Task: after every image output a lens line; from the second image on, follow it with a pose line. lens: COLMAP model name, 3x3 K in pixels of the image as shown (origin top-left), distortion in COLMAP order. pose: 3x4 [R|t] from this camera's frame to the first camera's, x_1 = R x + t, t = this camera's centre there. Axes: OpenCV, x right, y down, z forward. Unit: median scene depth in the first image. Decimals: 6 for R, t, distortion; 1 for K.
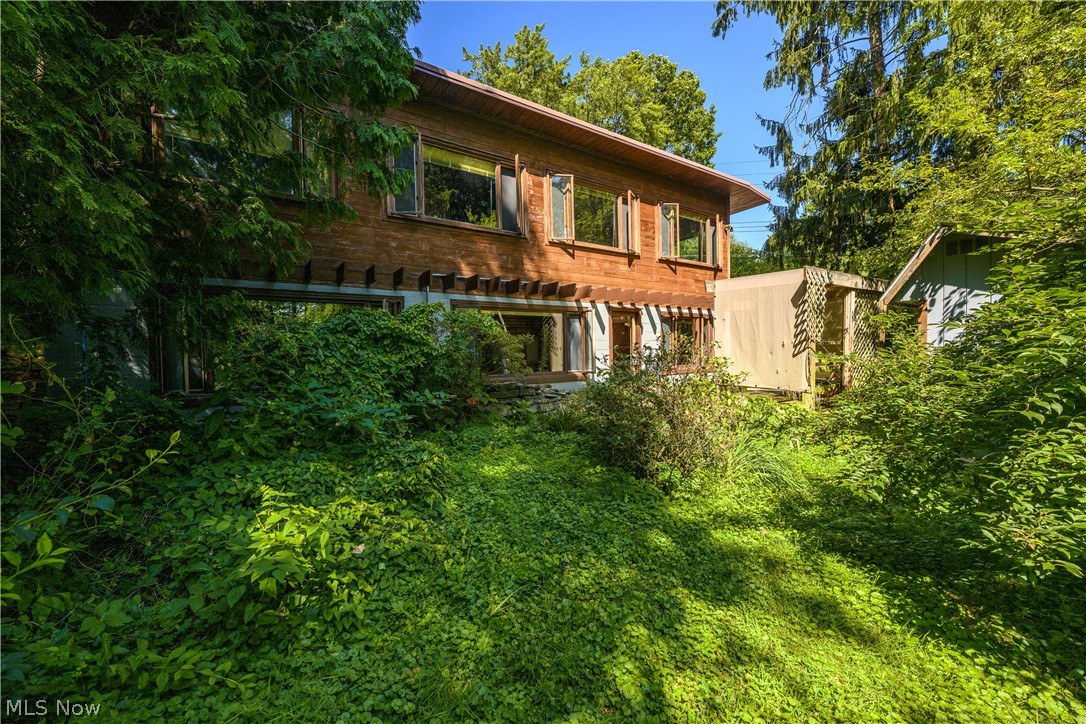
lens RADIAL K [[478.3, 0, 543.0], [0, 478.3, 362.0], [0, 0, 1]] dist [-0.063049, -0.000149]
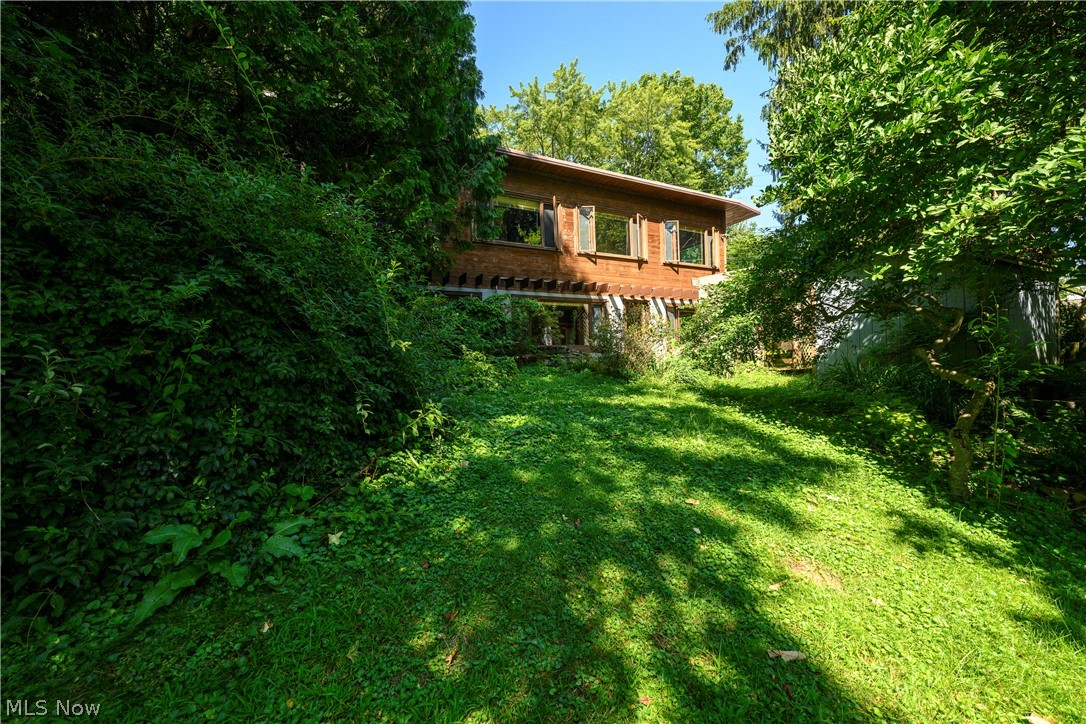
lens RADIAL K [[478.3, 0, 543.0], [0, 478.3, 362.0], [0, 0, 1]] dist [-0.063049, -0.000149]
pose [[0.994895, -0.006650, -0.100701, 0.044851], [0.005711, 0.999938, -0.009604, 0.075950], [0.100758, 0.008980, 0.994870, -0.379525]]
